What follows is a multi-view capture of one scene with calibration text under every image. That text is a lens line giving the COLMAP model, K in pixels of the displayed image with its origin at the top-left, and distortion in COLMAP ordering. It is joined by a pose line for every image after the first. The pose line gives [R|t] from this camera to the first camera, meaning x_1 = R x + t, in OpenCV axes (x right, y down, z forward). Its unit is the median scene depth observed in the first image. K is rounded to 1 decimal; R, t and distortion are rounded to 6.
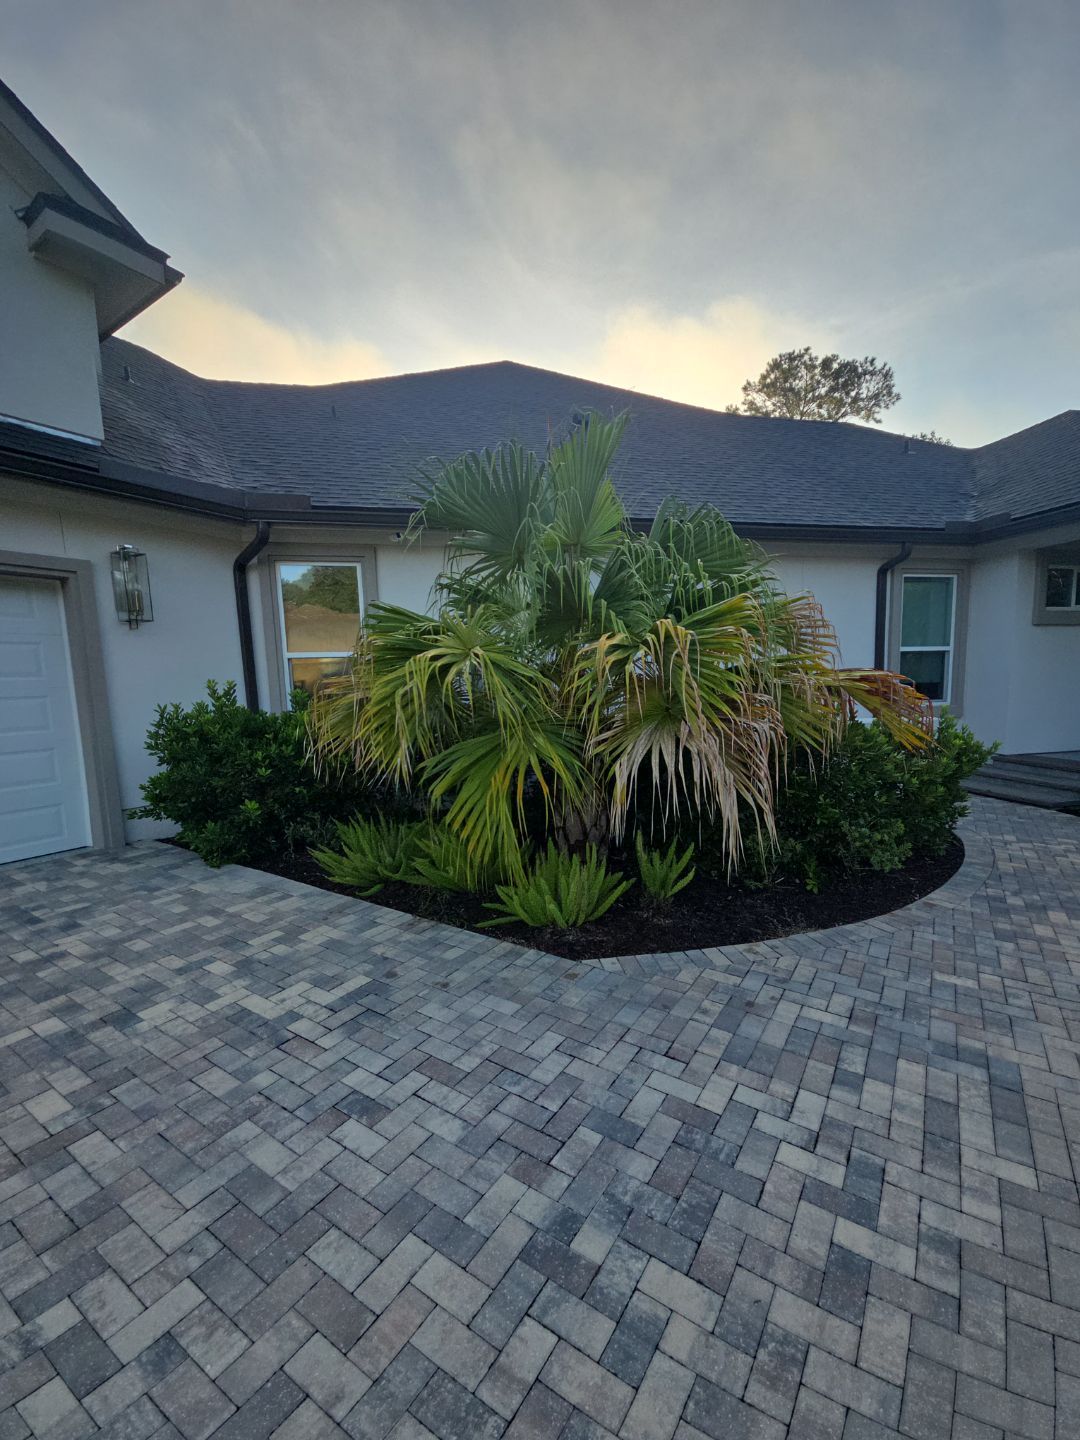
lens RADIAL K [[608.3, 0, 544.4], [0, 608.3, 745.5], [0, 0, 1]] dist [-0.001026, -0.000154]
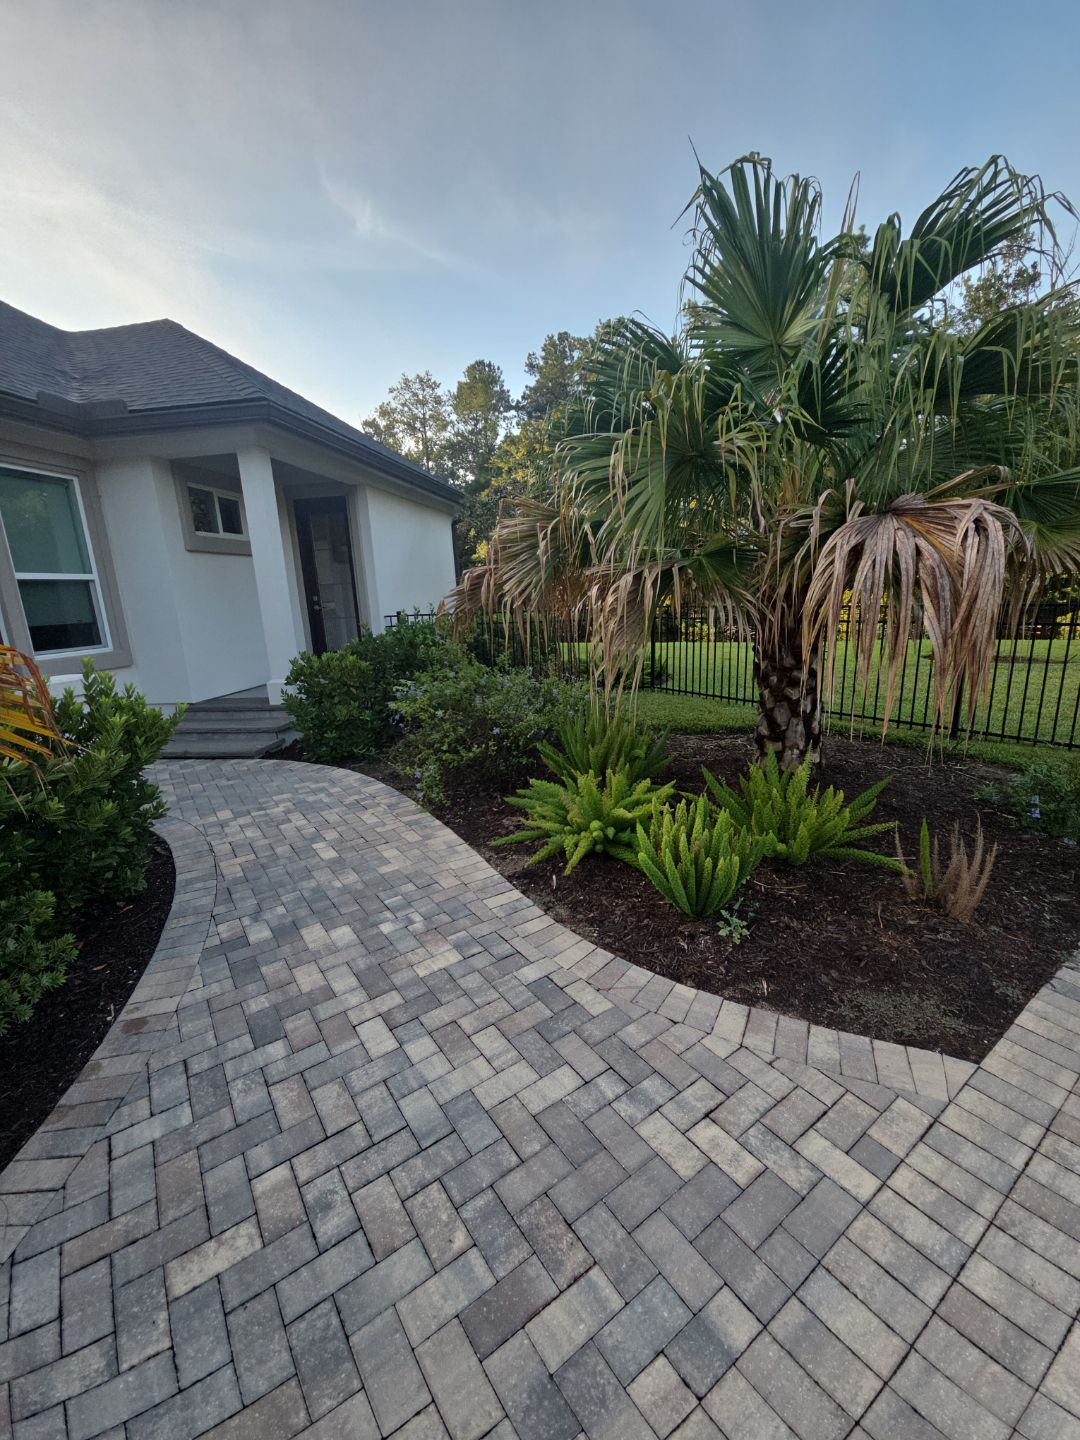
lens RADIAL K [[576.3, 0, 540.0], [0, 576.3, 720.0], [0, 0, 1]] dist [0.033076, -0.020764]
pose [[0.362381, -0.199664, 0.910392, 0.270859], [0.141591, 0.977241, 0.157965, -0.032879], [-0.921212, 0.071659, 0.382404, 0.350411]]
